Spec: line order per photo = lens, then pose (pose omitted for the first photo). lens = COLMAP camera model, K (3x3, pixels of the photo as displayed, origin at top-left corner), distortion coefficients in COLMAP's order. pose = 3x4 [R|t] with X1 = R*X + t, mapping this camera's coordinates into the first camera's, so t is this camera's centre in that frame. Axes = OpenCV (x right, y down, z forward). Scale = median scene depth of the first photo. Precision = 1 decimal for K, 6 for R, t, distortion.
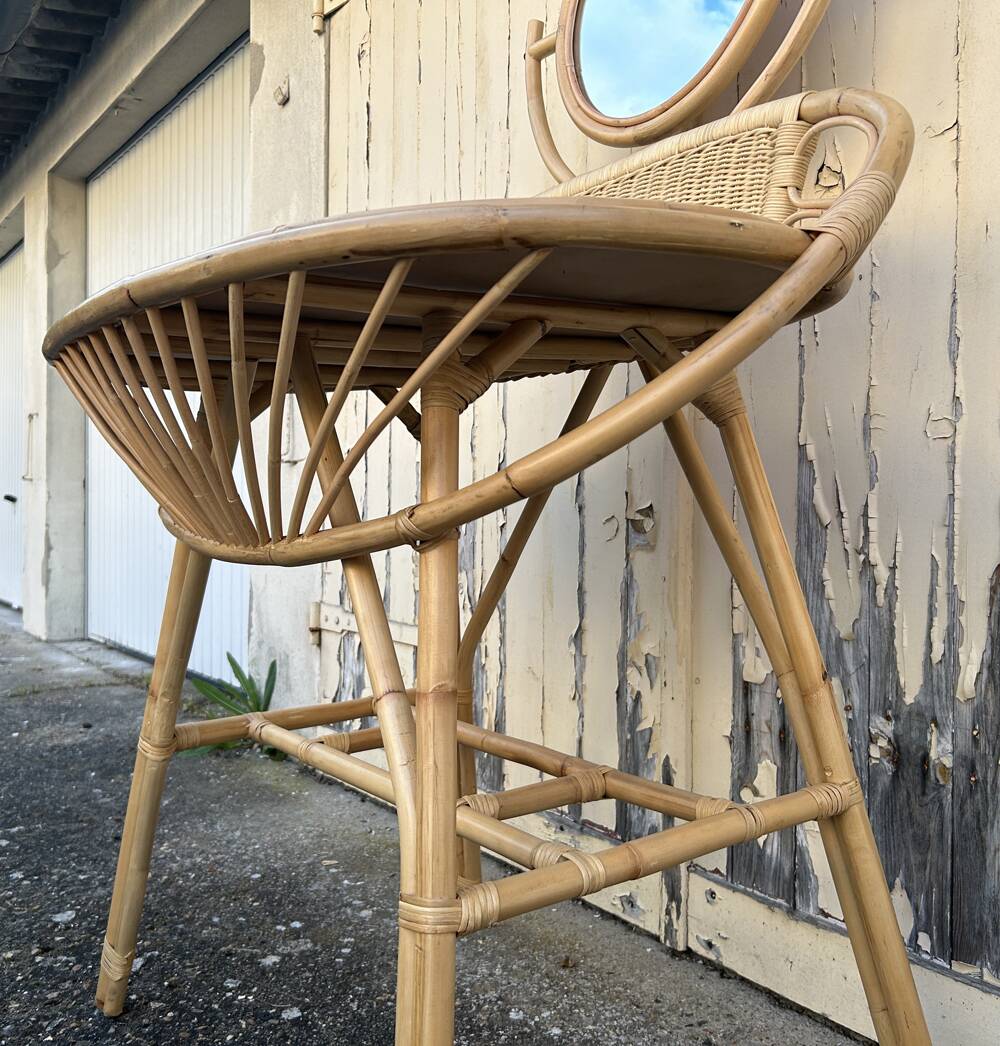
lens RADIAL K [[1056.4, 0, 481.4], [0, 1056.4, 519.8], [0, 0, 1]] dist [0.016415, -0.009675]
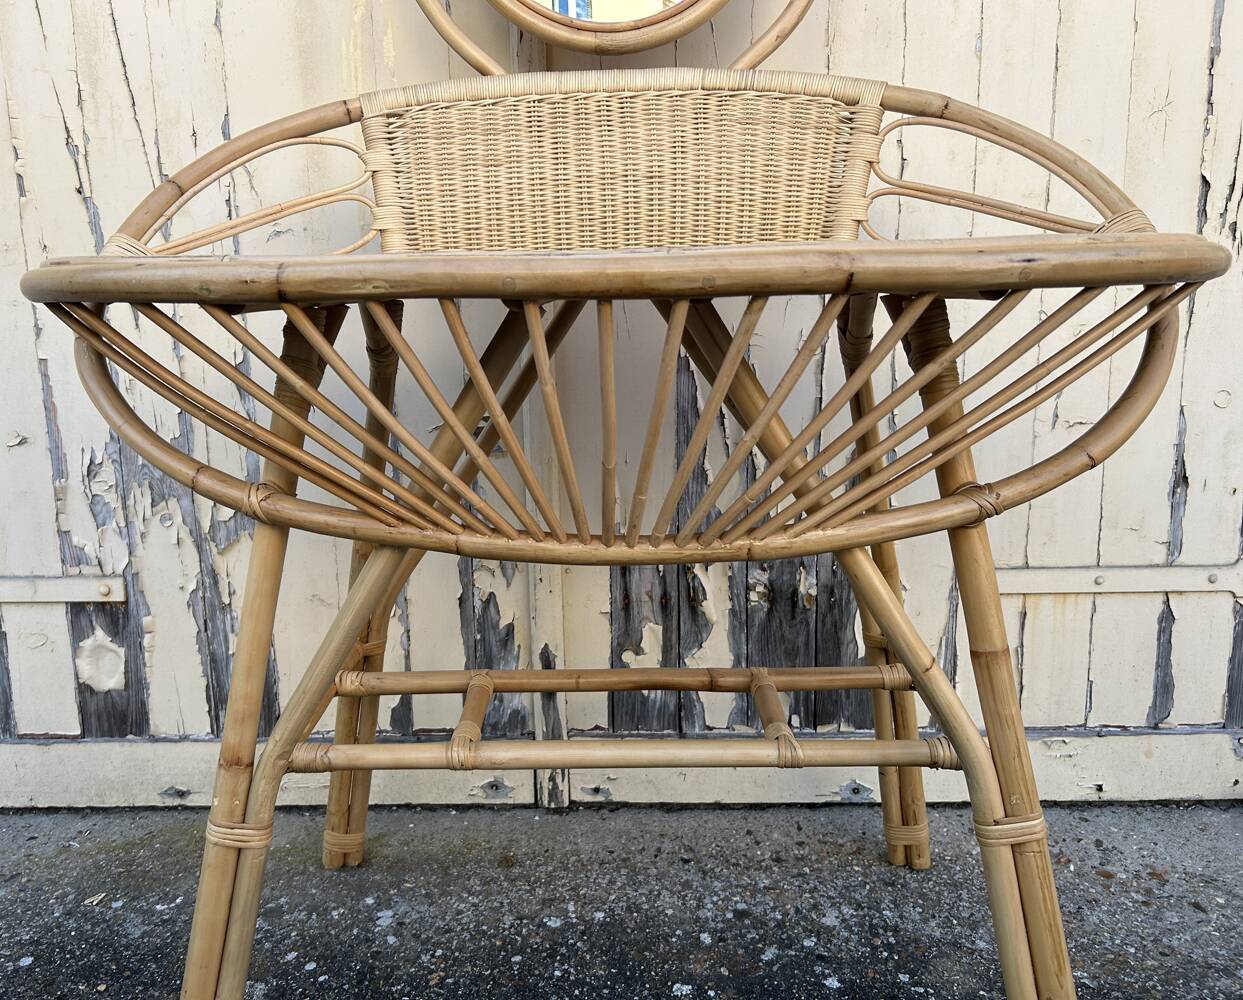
lens RADIAL K [[1008.6, 0, 581.7], [0, 1008.6, 508.9], [0, 0, 1]] dist [0.045810, -0.052468]
pose [[0.585639, -0.168144, 0.792940, -0.647609], [0.030950, 0.982173, 0.185413, -0.111361], [-0.809981, -0.084044, 0.580403, 0.414628]]
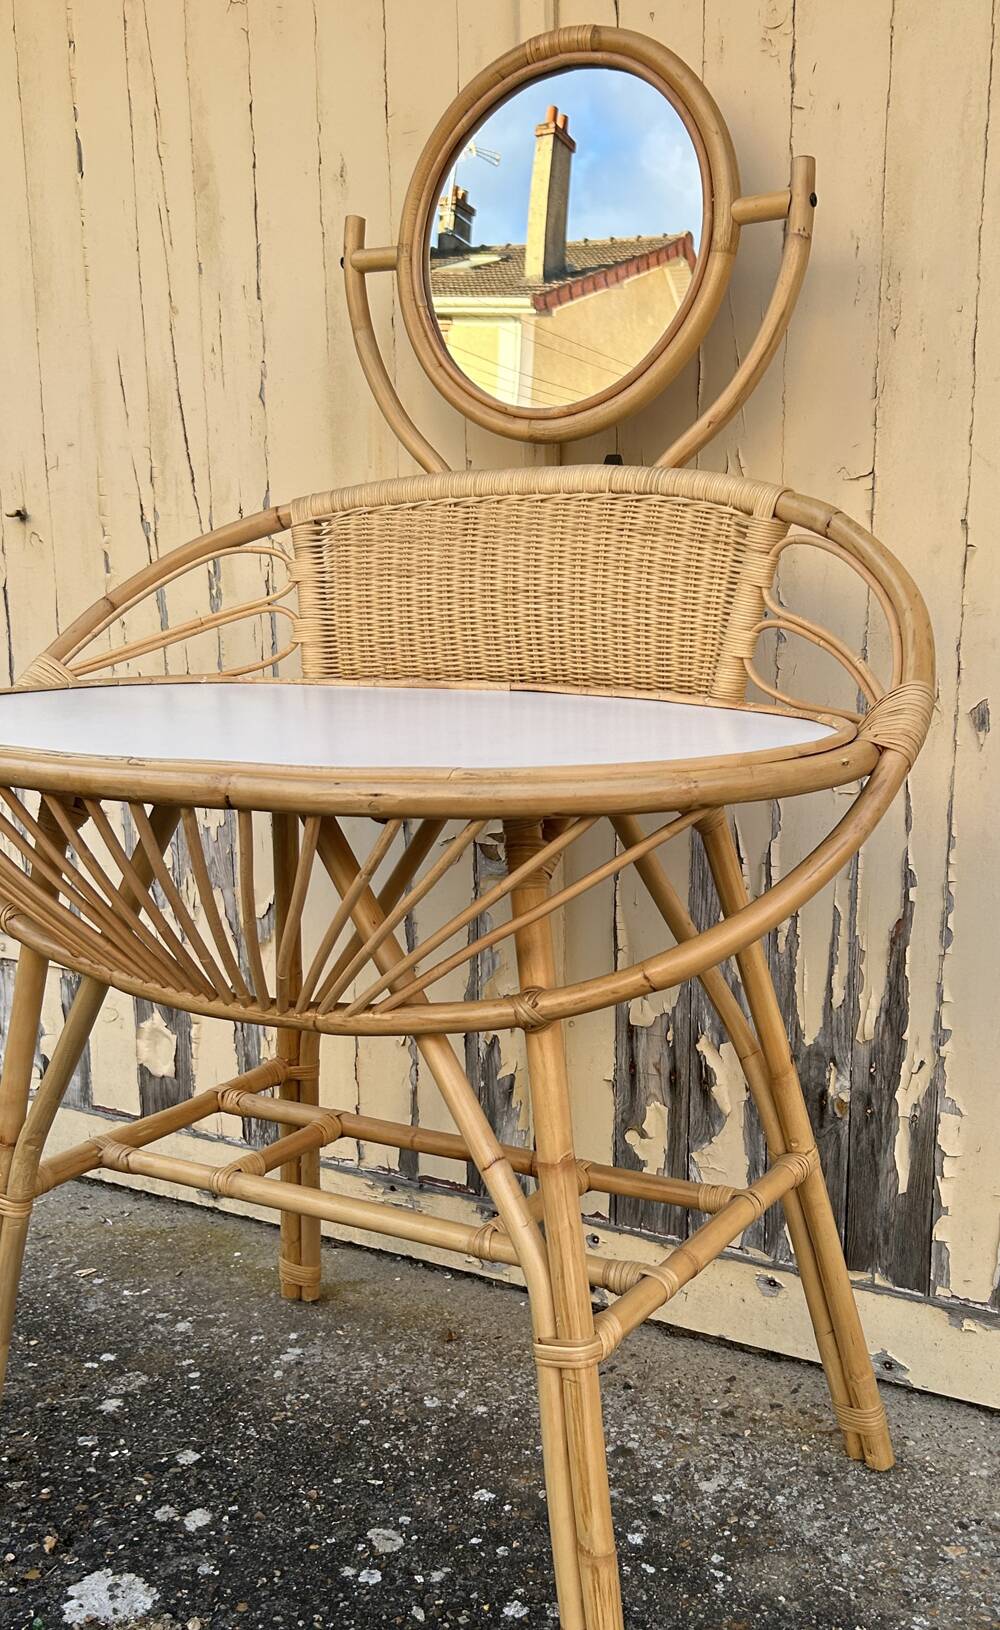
lens RADIAL K [[1597.5, 0, 580.3], [0, 1597.5, 957.6], [0, 0, 1]] dist [0.136028, -0.366070]
pose [[0.904344, -0.105202, 0.413636, -0.385598], [0.011680, 0.974883, 0.222410, -0.229682], [-0.426645, -0.196304, 0.882858, -0.241272]]
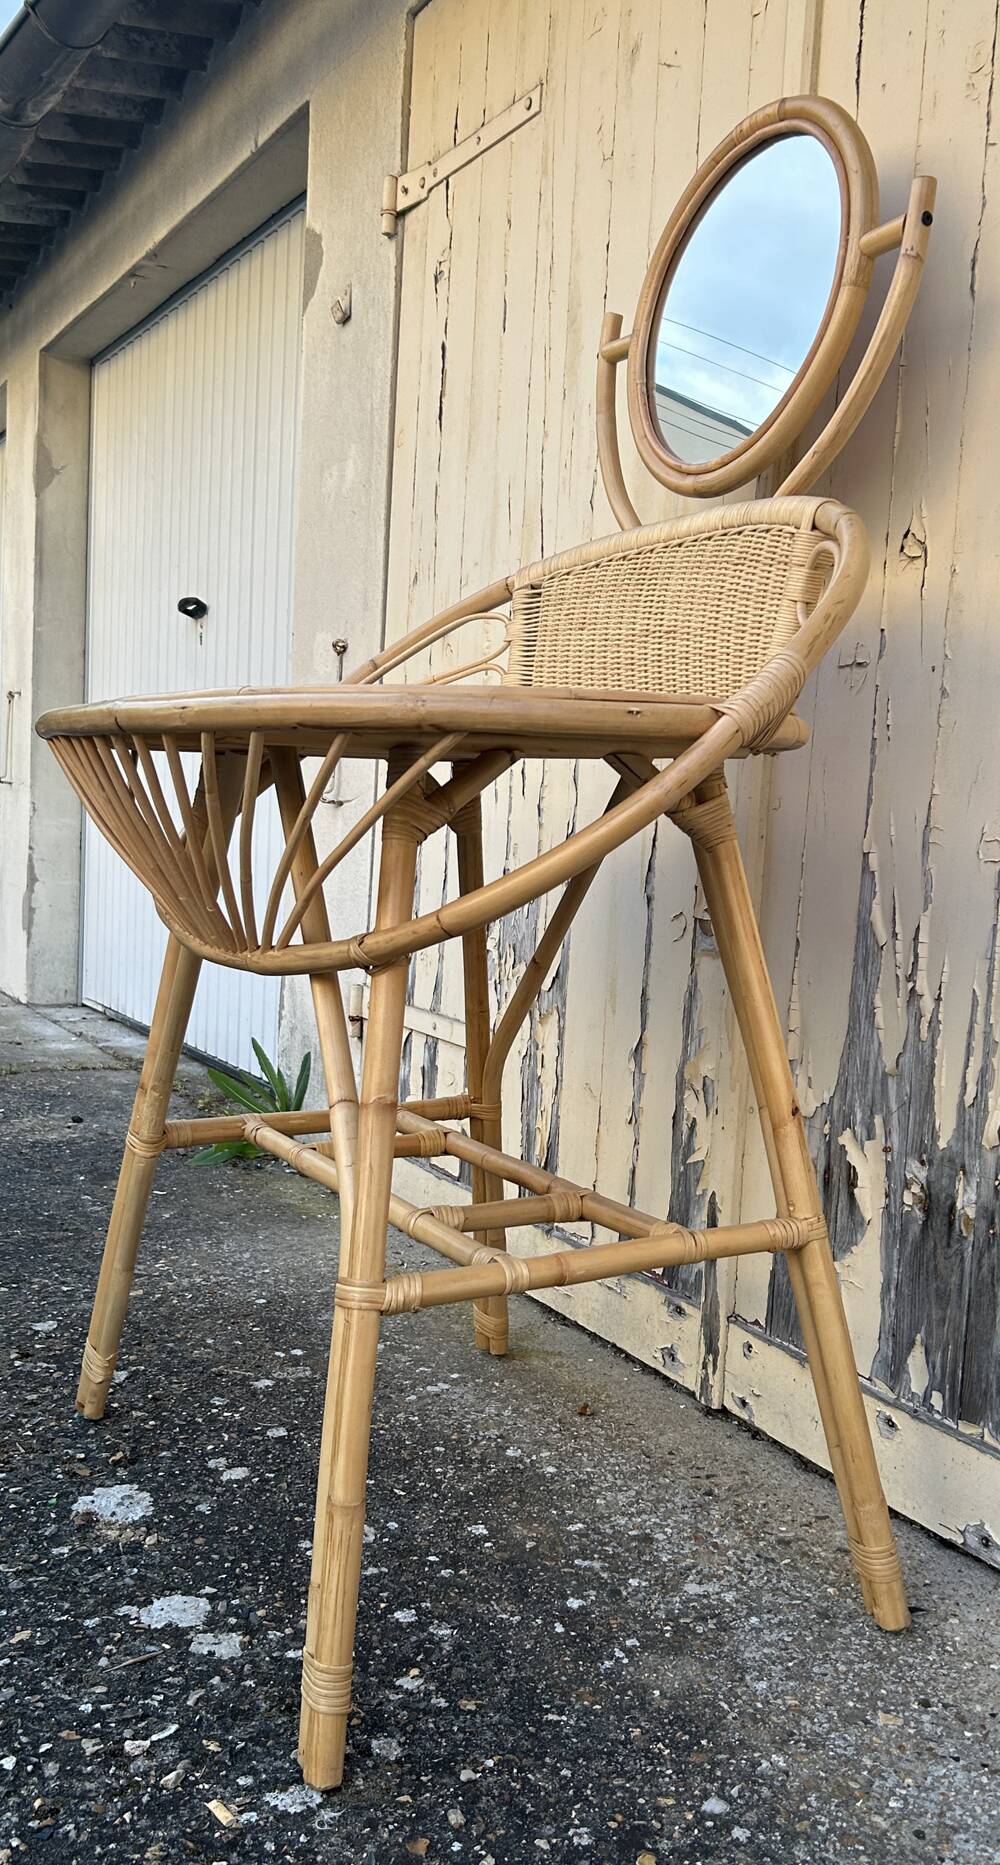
lens RADIAL K [[1647.2, 0, 517.8], [0, 1647.2, 991.8], [0, 0, 1]] dist [0.093923, -0.179217]
pose [[0.993628, 0.055448, -0.098127, 0.151008], [-0.046112, 0.994411, 0.094977, -0.070271], [0.102845, -0.089847, 0.990631, -0.389519]]
